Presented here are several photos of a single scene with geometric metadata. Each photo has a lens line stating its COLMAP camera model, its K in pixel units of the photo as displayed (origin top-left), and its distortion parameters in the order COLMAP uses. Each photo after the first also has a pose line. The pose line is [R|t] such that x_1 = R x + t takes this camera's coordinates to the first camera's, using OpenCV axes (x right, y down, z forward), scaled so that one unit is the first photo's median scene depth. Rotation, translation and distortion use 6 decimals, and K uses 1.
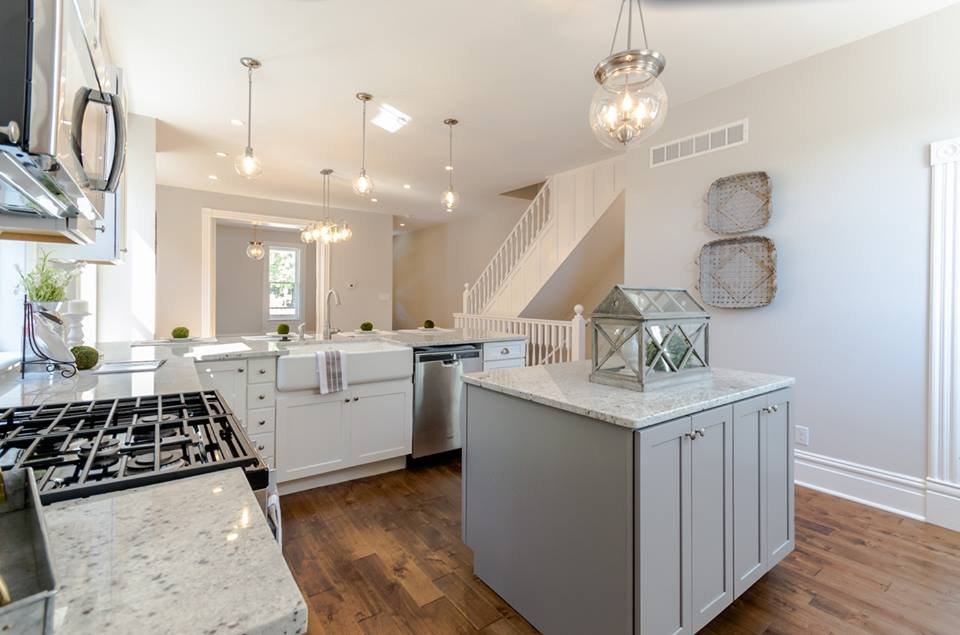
lens RADIAL K [[440.8, 0, 481.3], [0, 440.8, 294.4], [0, 0, 1]] dist [0.001449, 0.000095]
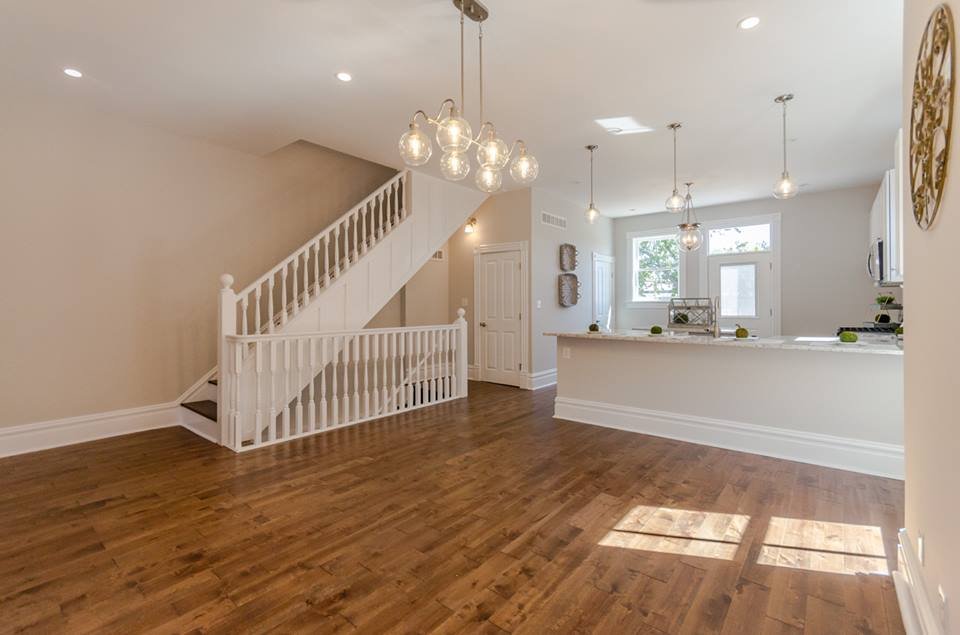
lens RADIAL K [[430.1, 0, 482.1], [0, 430.1, 316.3], [0, 0, 1]] dist [-0.000186, -0.000036]
pose [[-0.246681, -0.030927, 0.968603, -0.775879], [0.000403, 0.999487, 0.032016, 0.007368], [-0.969097, 0.008288, -0.246542, 1.105623]]
